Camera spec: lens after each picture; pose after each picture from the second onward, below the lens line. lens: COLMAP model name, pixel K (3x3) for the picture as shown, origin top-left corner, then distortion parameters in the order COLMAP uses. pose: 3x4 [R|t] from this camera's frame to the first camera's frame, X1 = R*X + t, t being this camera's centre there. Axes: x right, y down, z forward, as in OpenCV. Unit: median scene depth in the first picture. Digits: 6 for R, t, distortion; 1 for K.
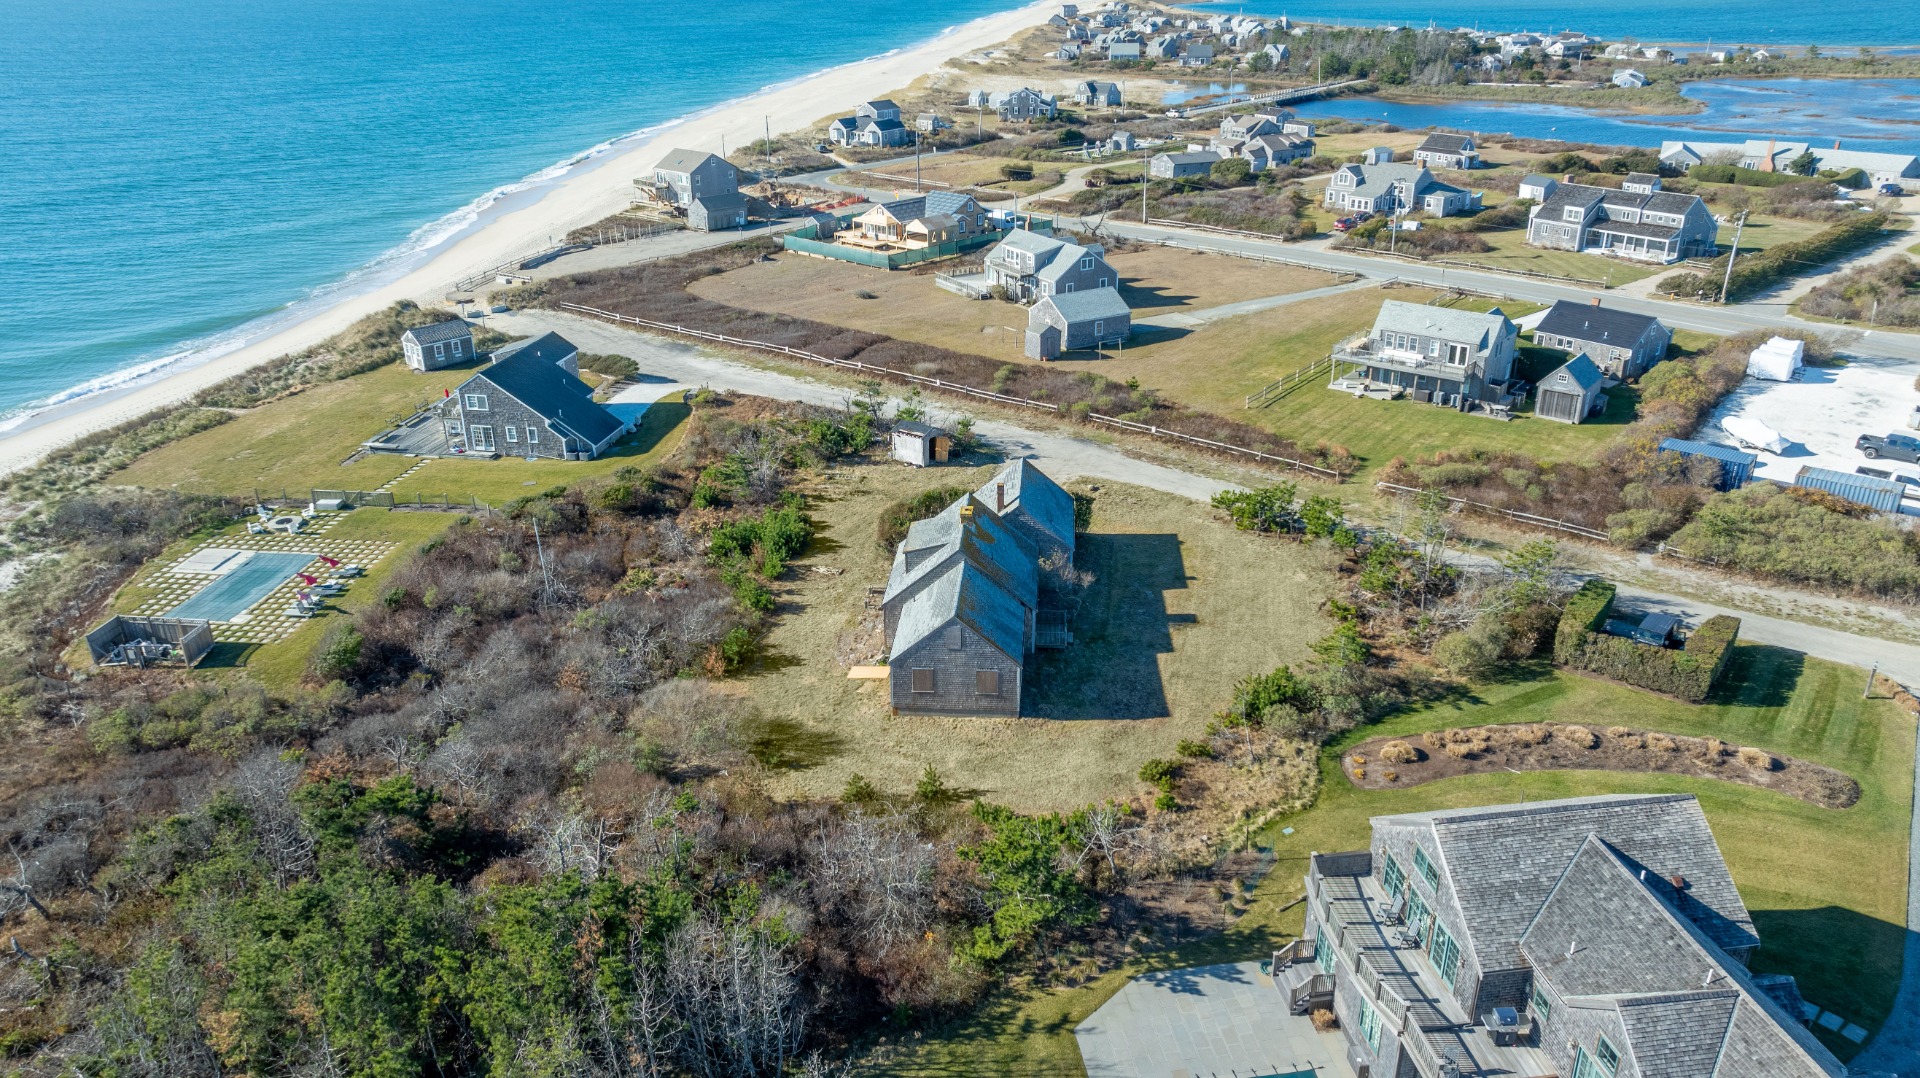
lens RADIAL K [[1342.4, 0, 954.1], [0, 1342.4, 541.0], [0, 0, 1]] dist [0.003470, 0.003955]
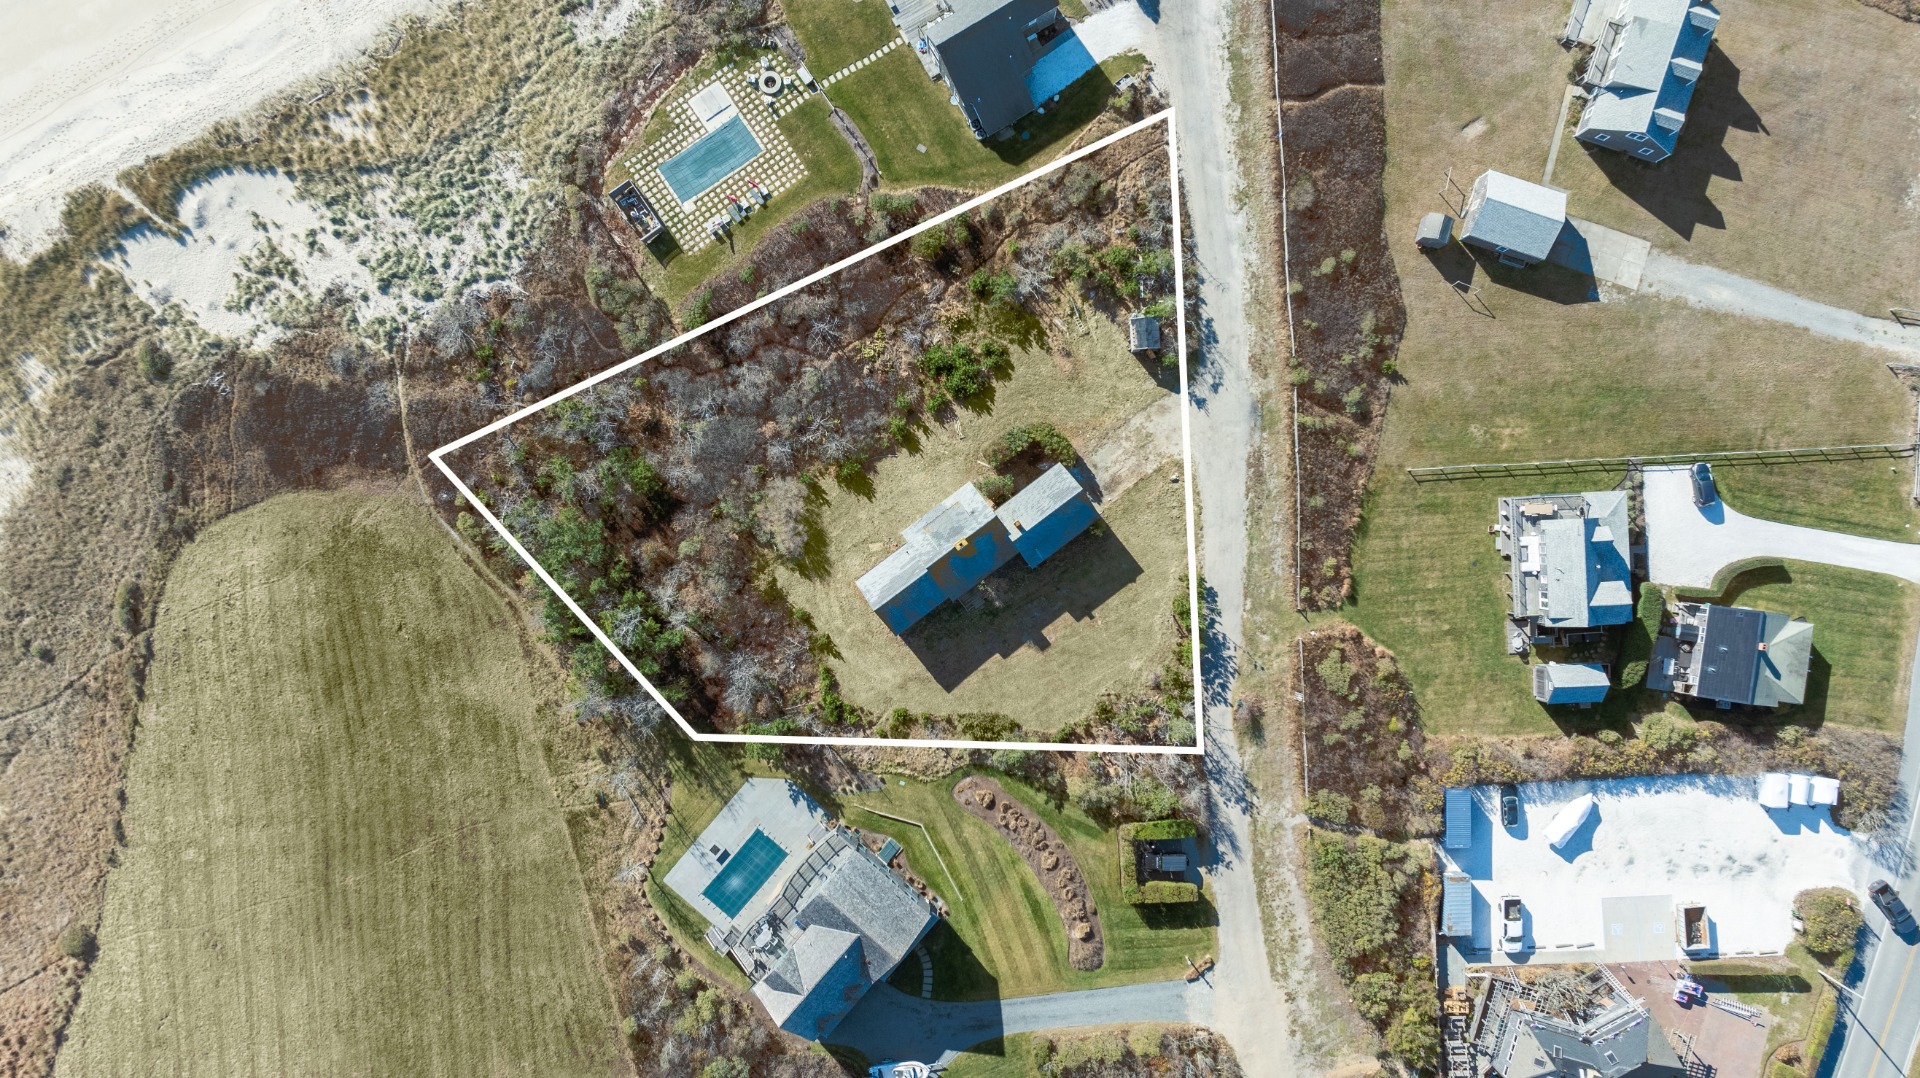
lens RADIAL K [[1342.4, 0, 954.1], [0, 1342.4, 541.0], [0, 0, 1]] dist [0.003470, 0.003955]
pose [[0.659465, 0.751685, 0.008702, -0.017444], [-0.297849, 0.250644, 0.921121, -1.712893], [0.690211, -0.610039, 0.389180, 0.372889]]
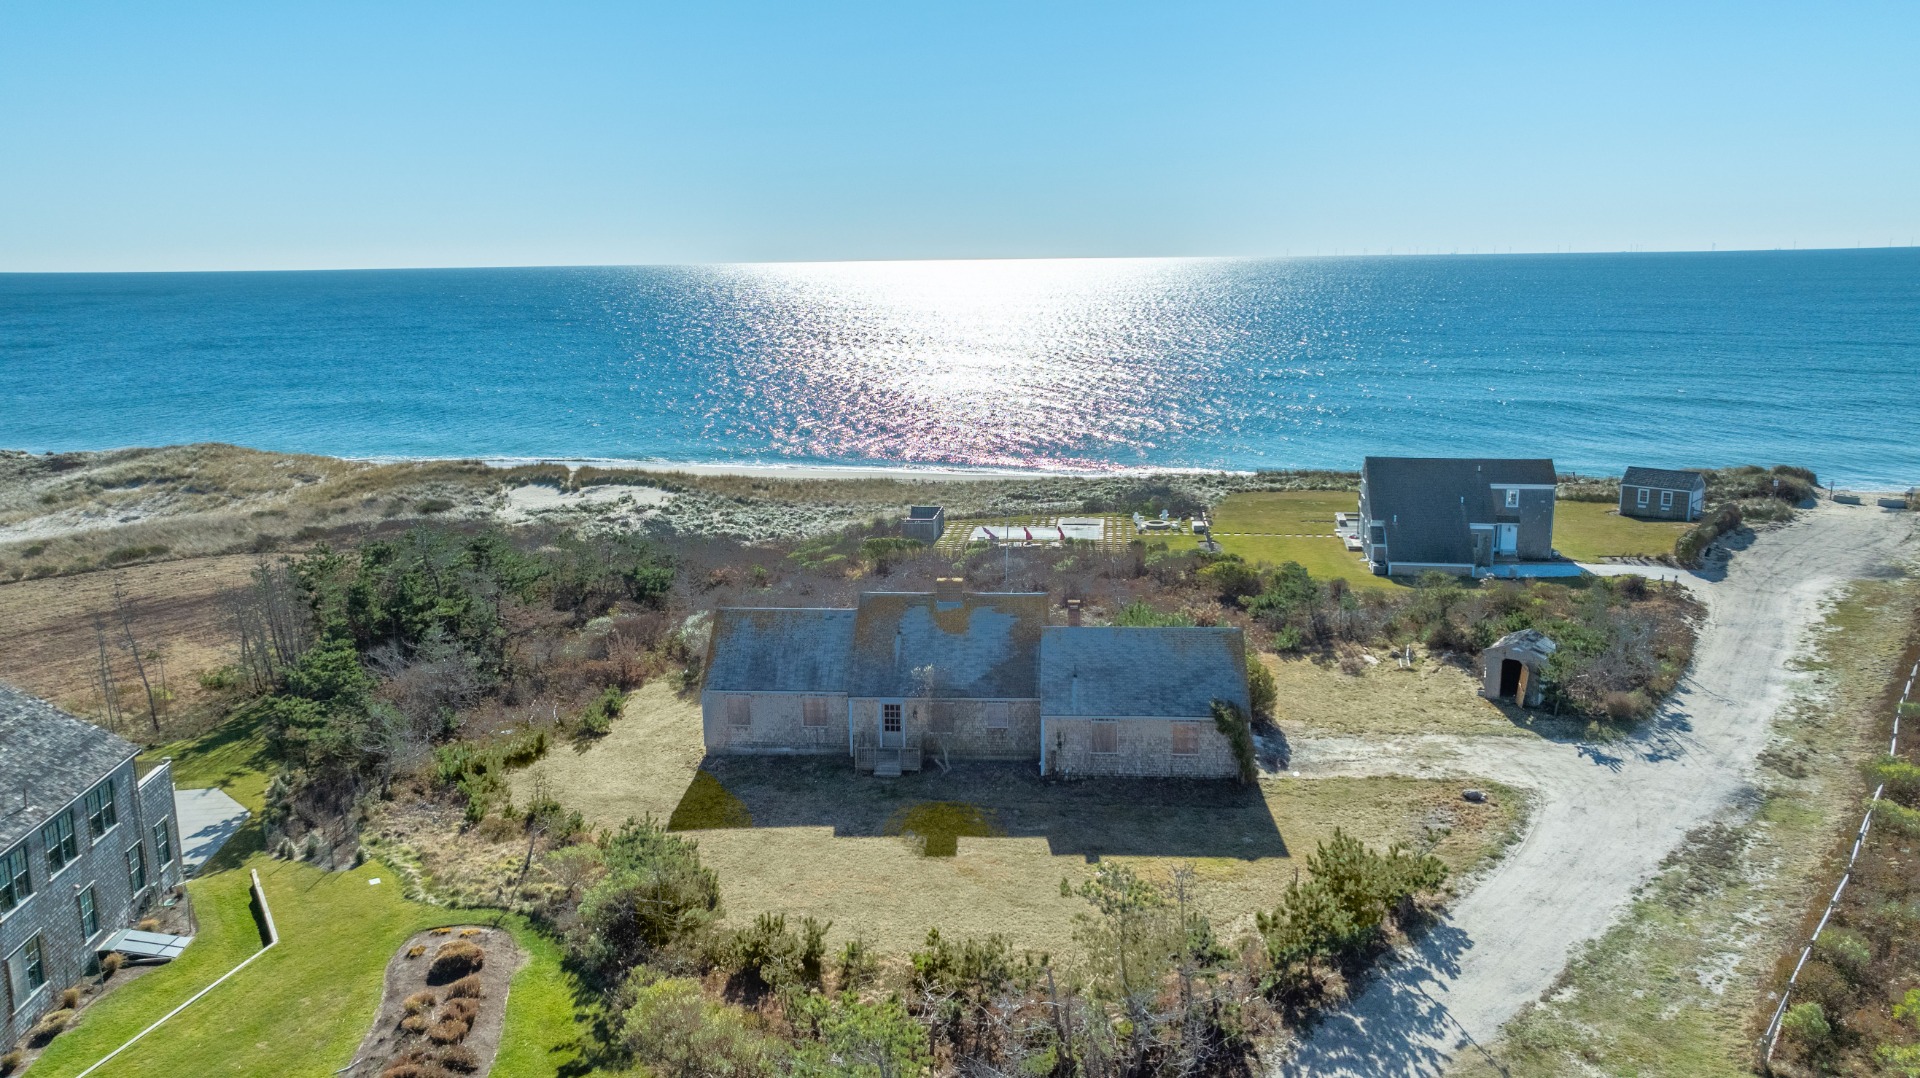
lens RADIAL K [[1362.8, 0, 960.0], [0, 1362.8, 539.0], [0, 0, 1]] dist [-0.056975, 0.104425]
pose [[-0.000023, 0.219960, -0.975509, 0.846414], [-0.389493, 0.898471, 0.202599, -0.224349], [0.921030, 0.379958, 0.085652, 1.011112]]
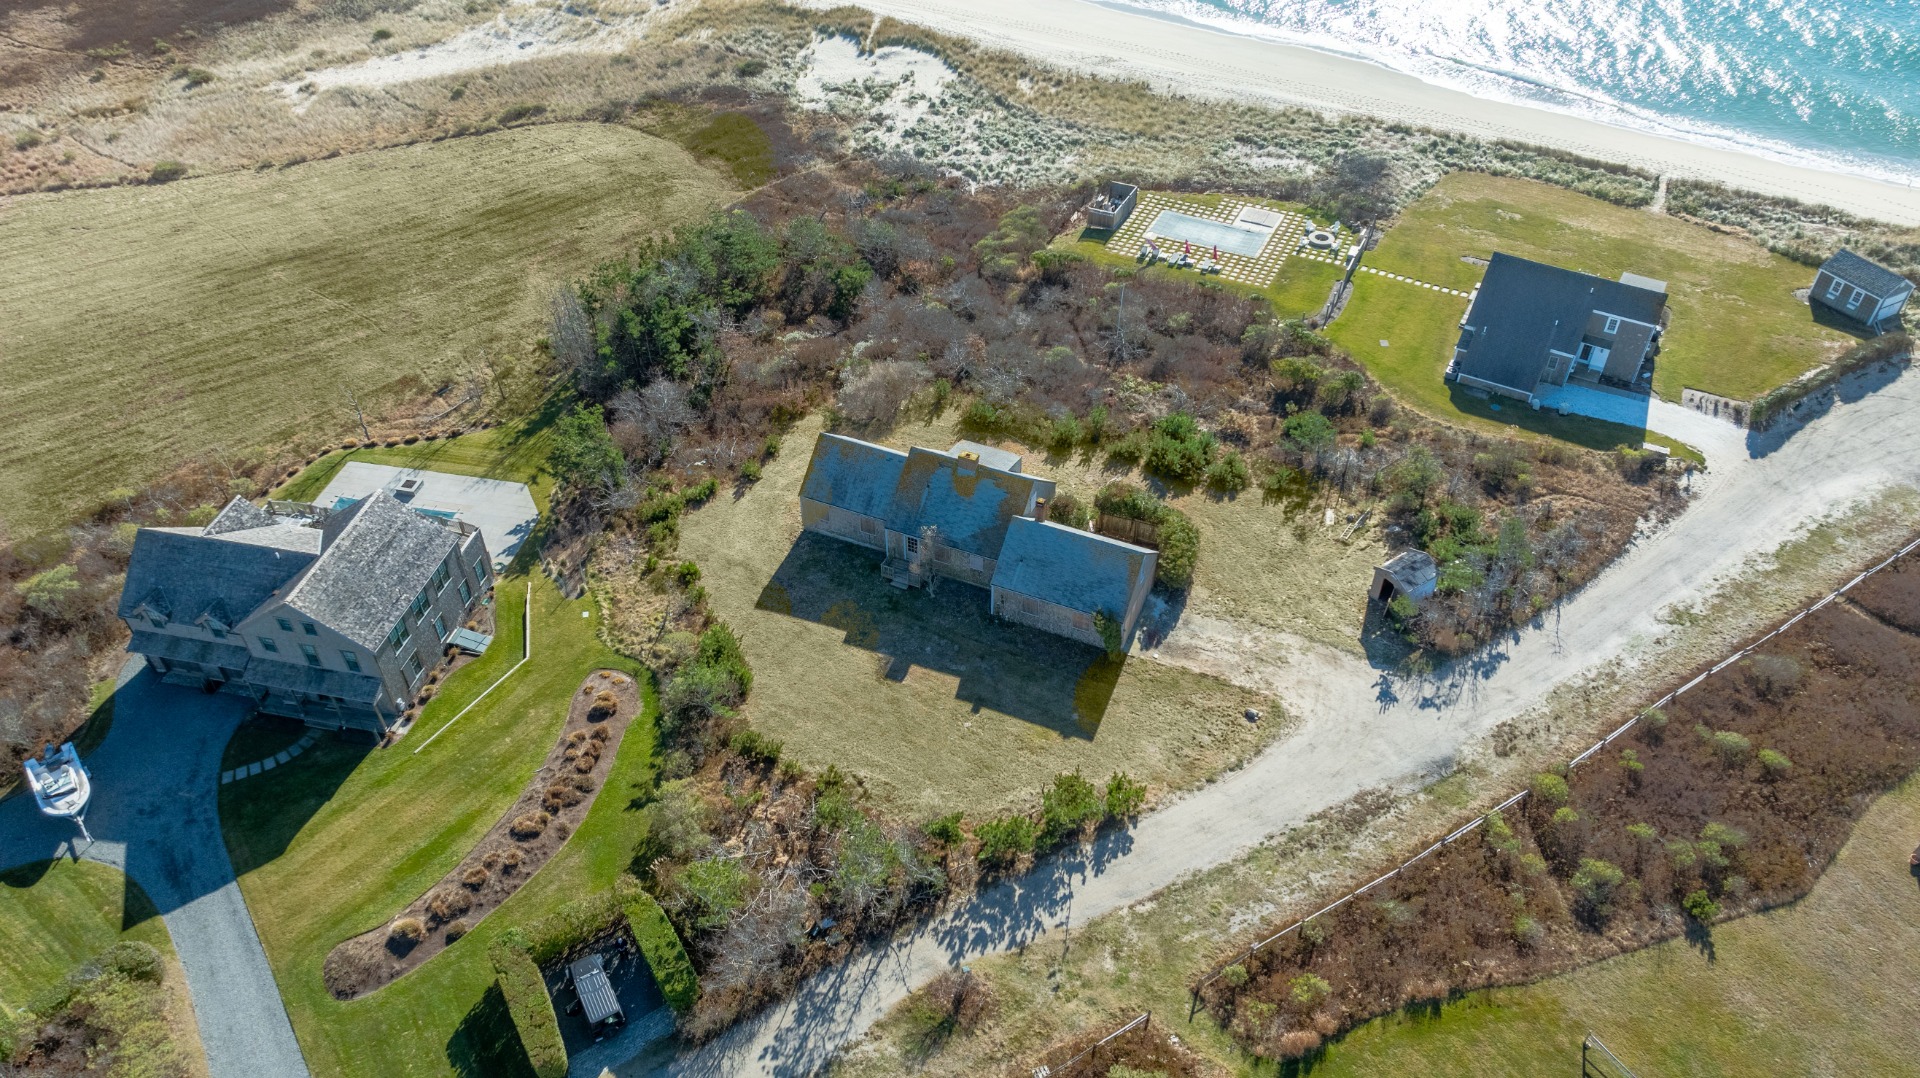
lens RADIAL K [[1342.4, 0, 954.1], [0, 1342.4, 541.0], [0, 0, 1]] dist [0.003470, 0.003955]
pose [[-0.336651, 0.638894, -0.691722, 0.894576], [-0.369454, 0.586075, 0.721124, -0.842791], [0.866123, 0.498327, 0.038739, 1.069026]]
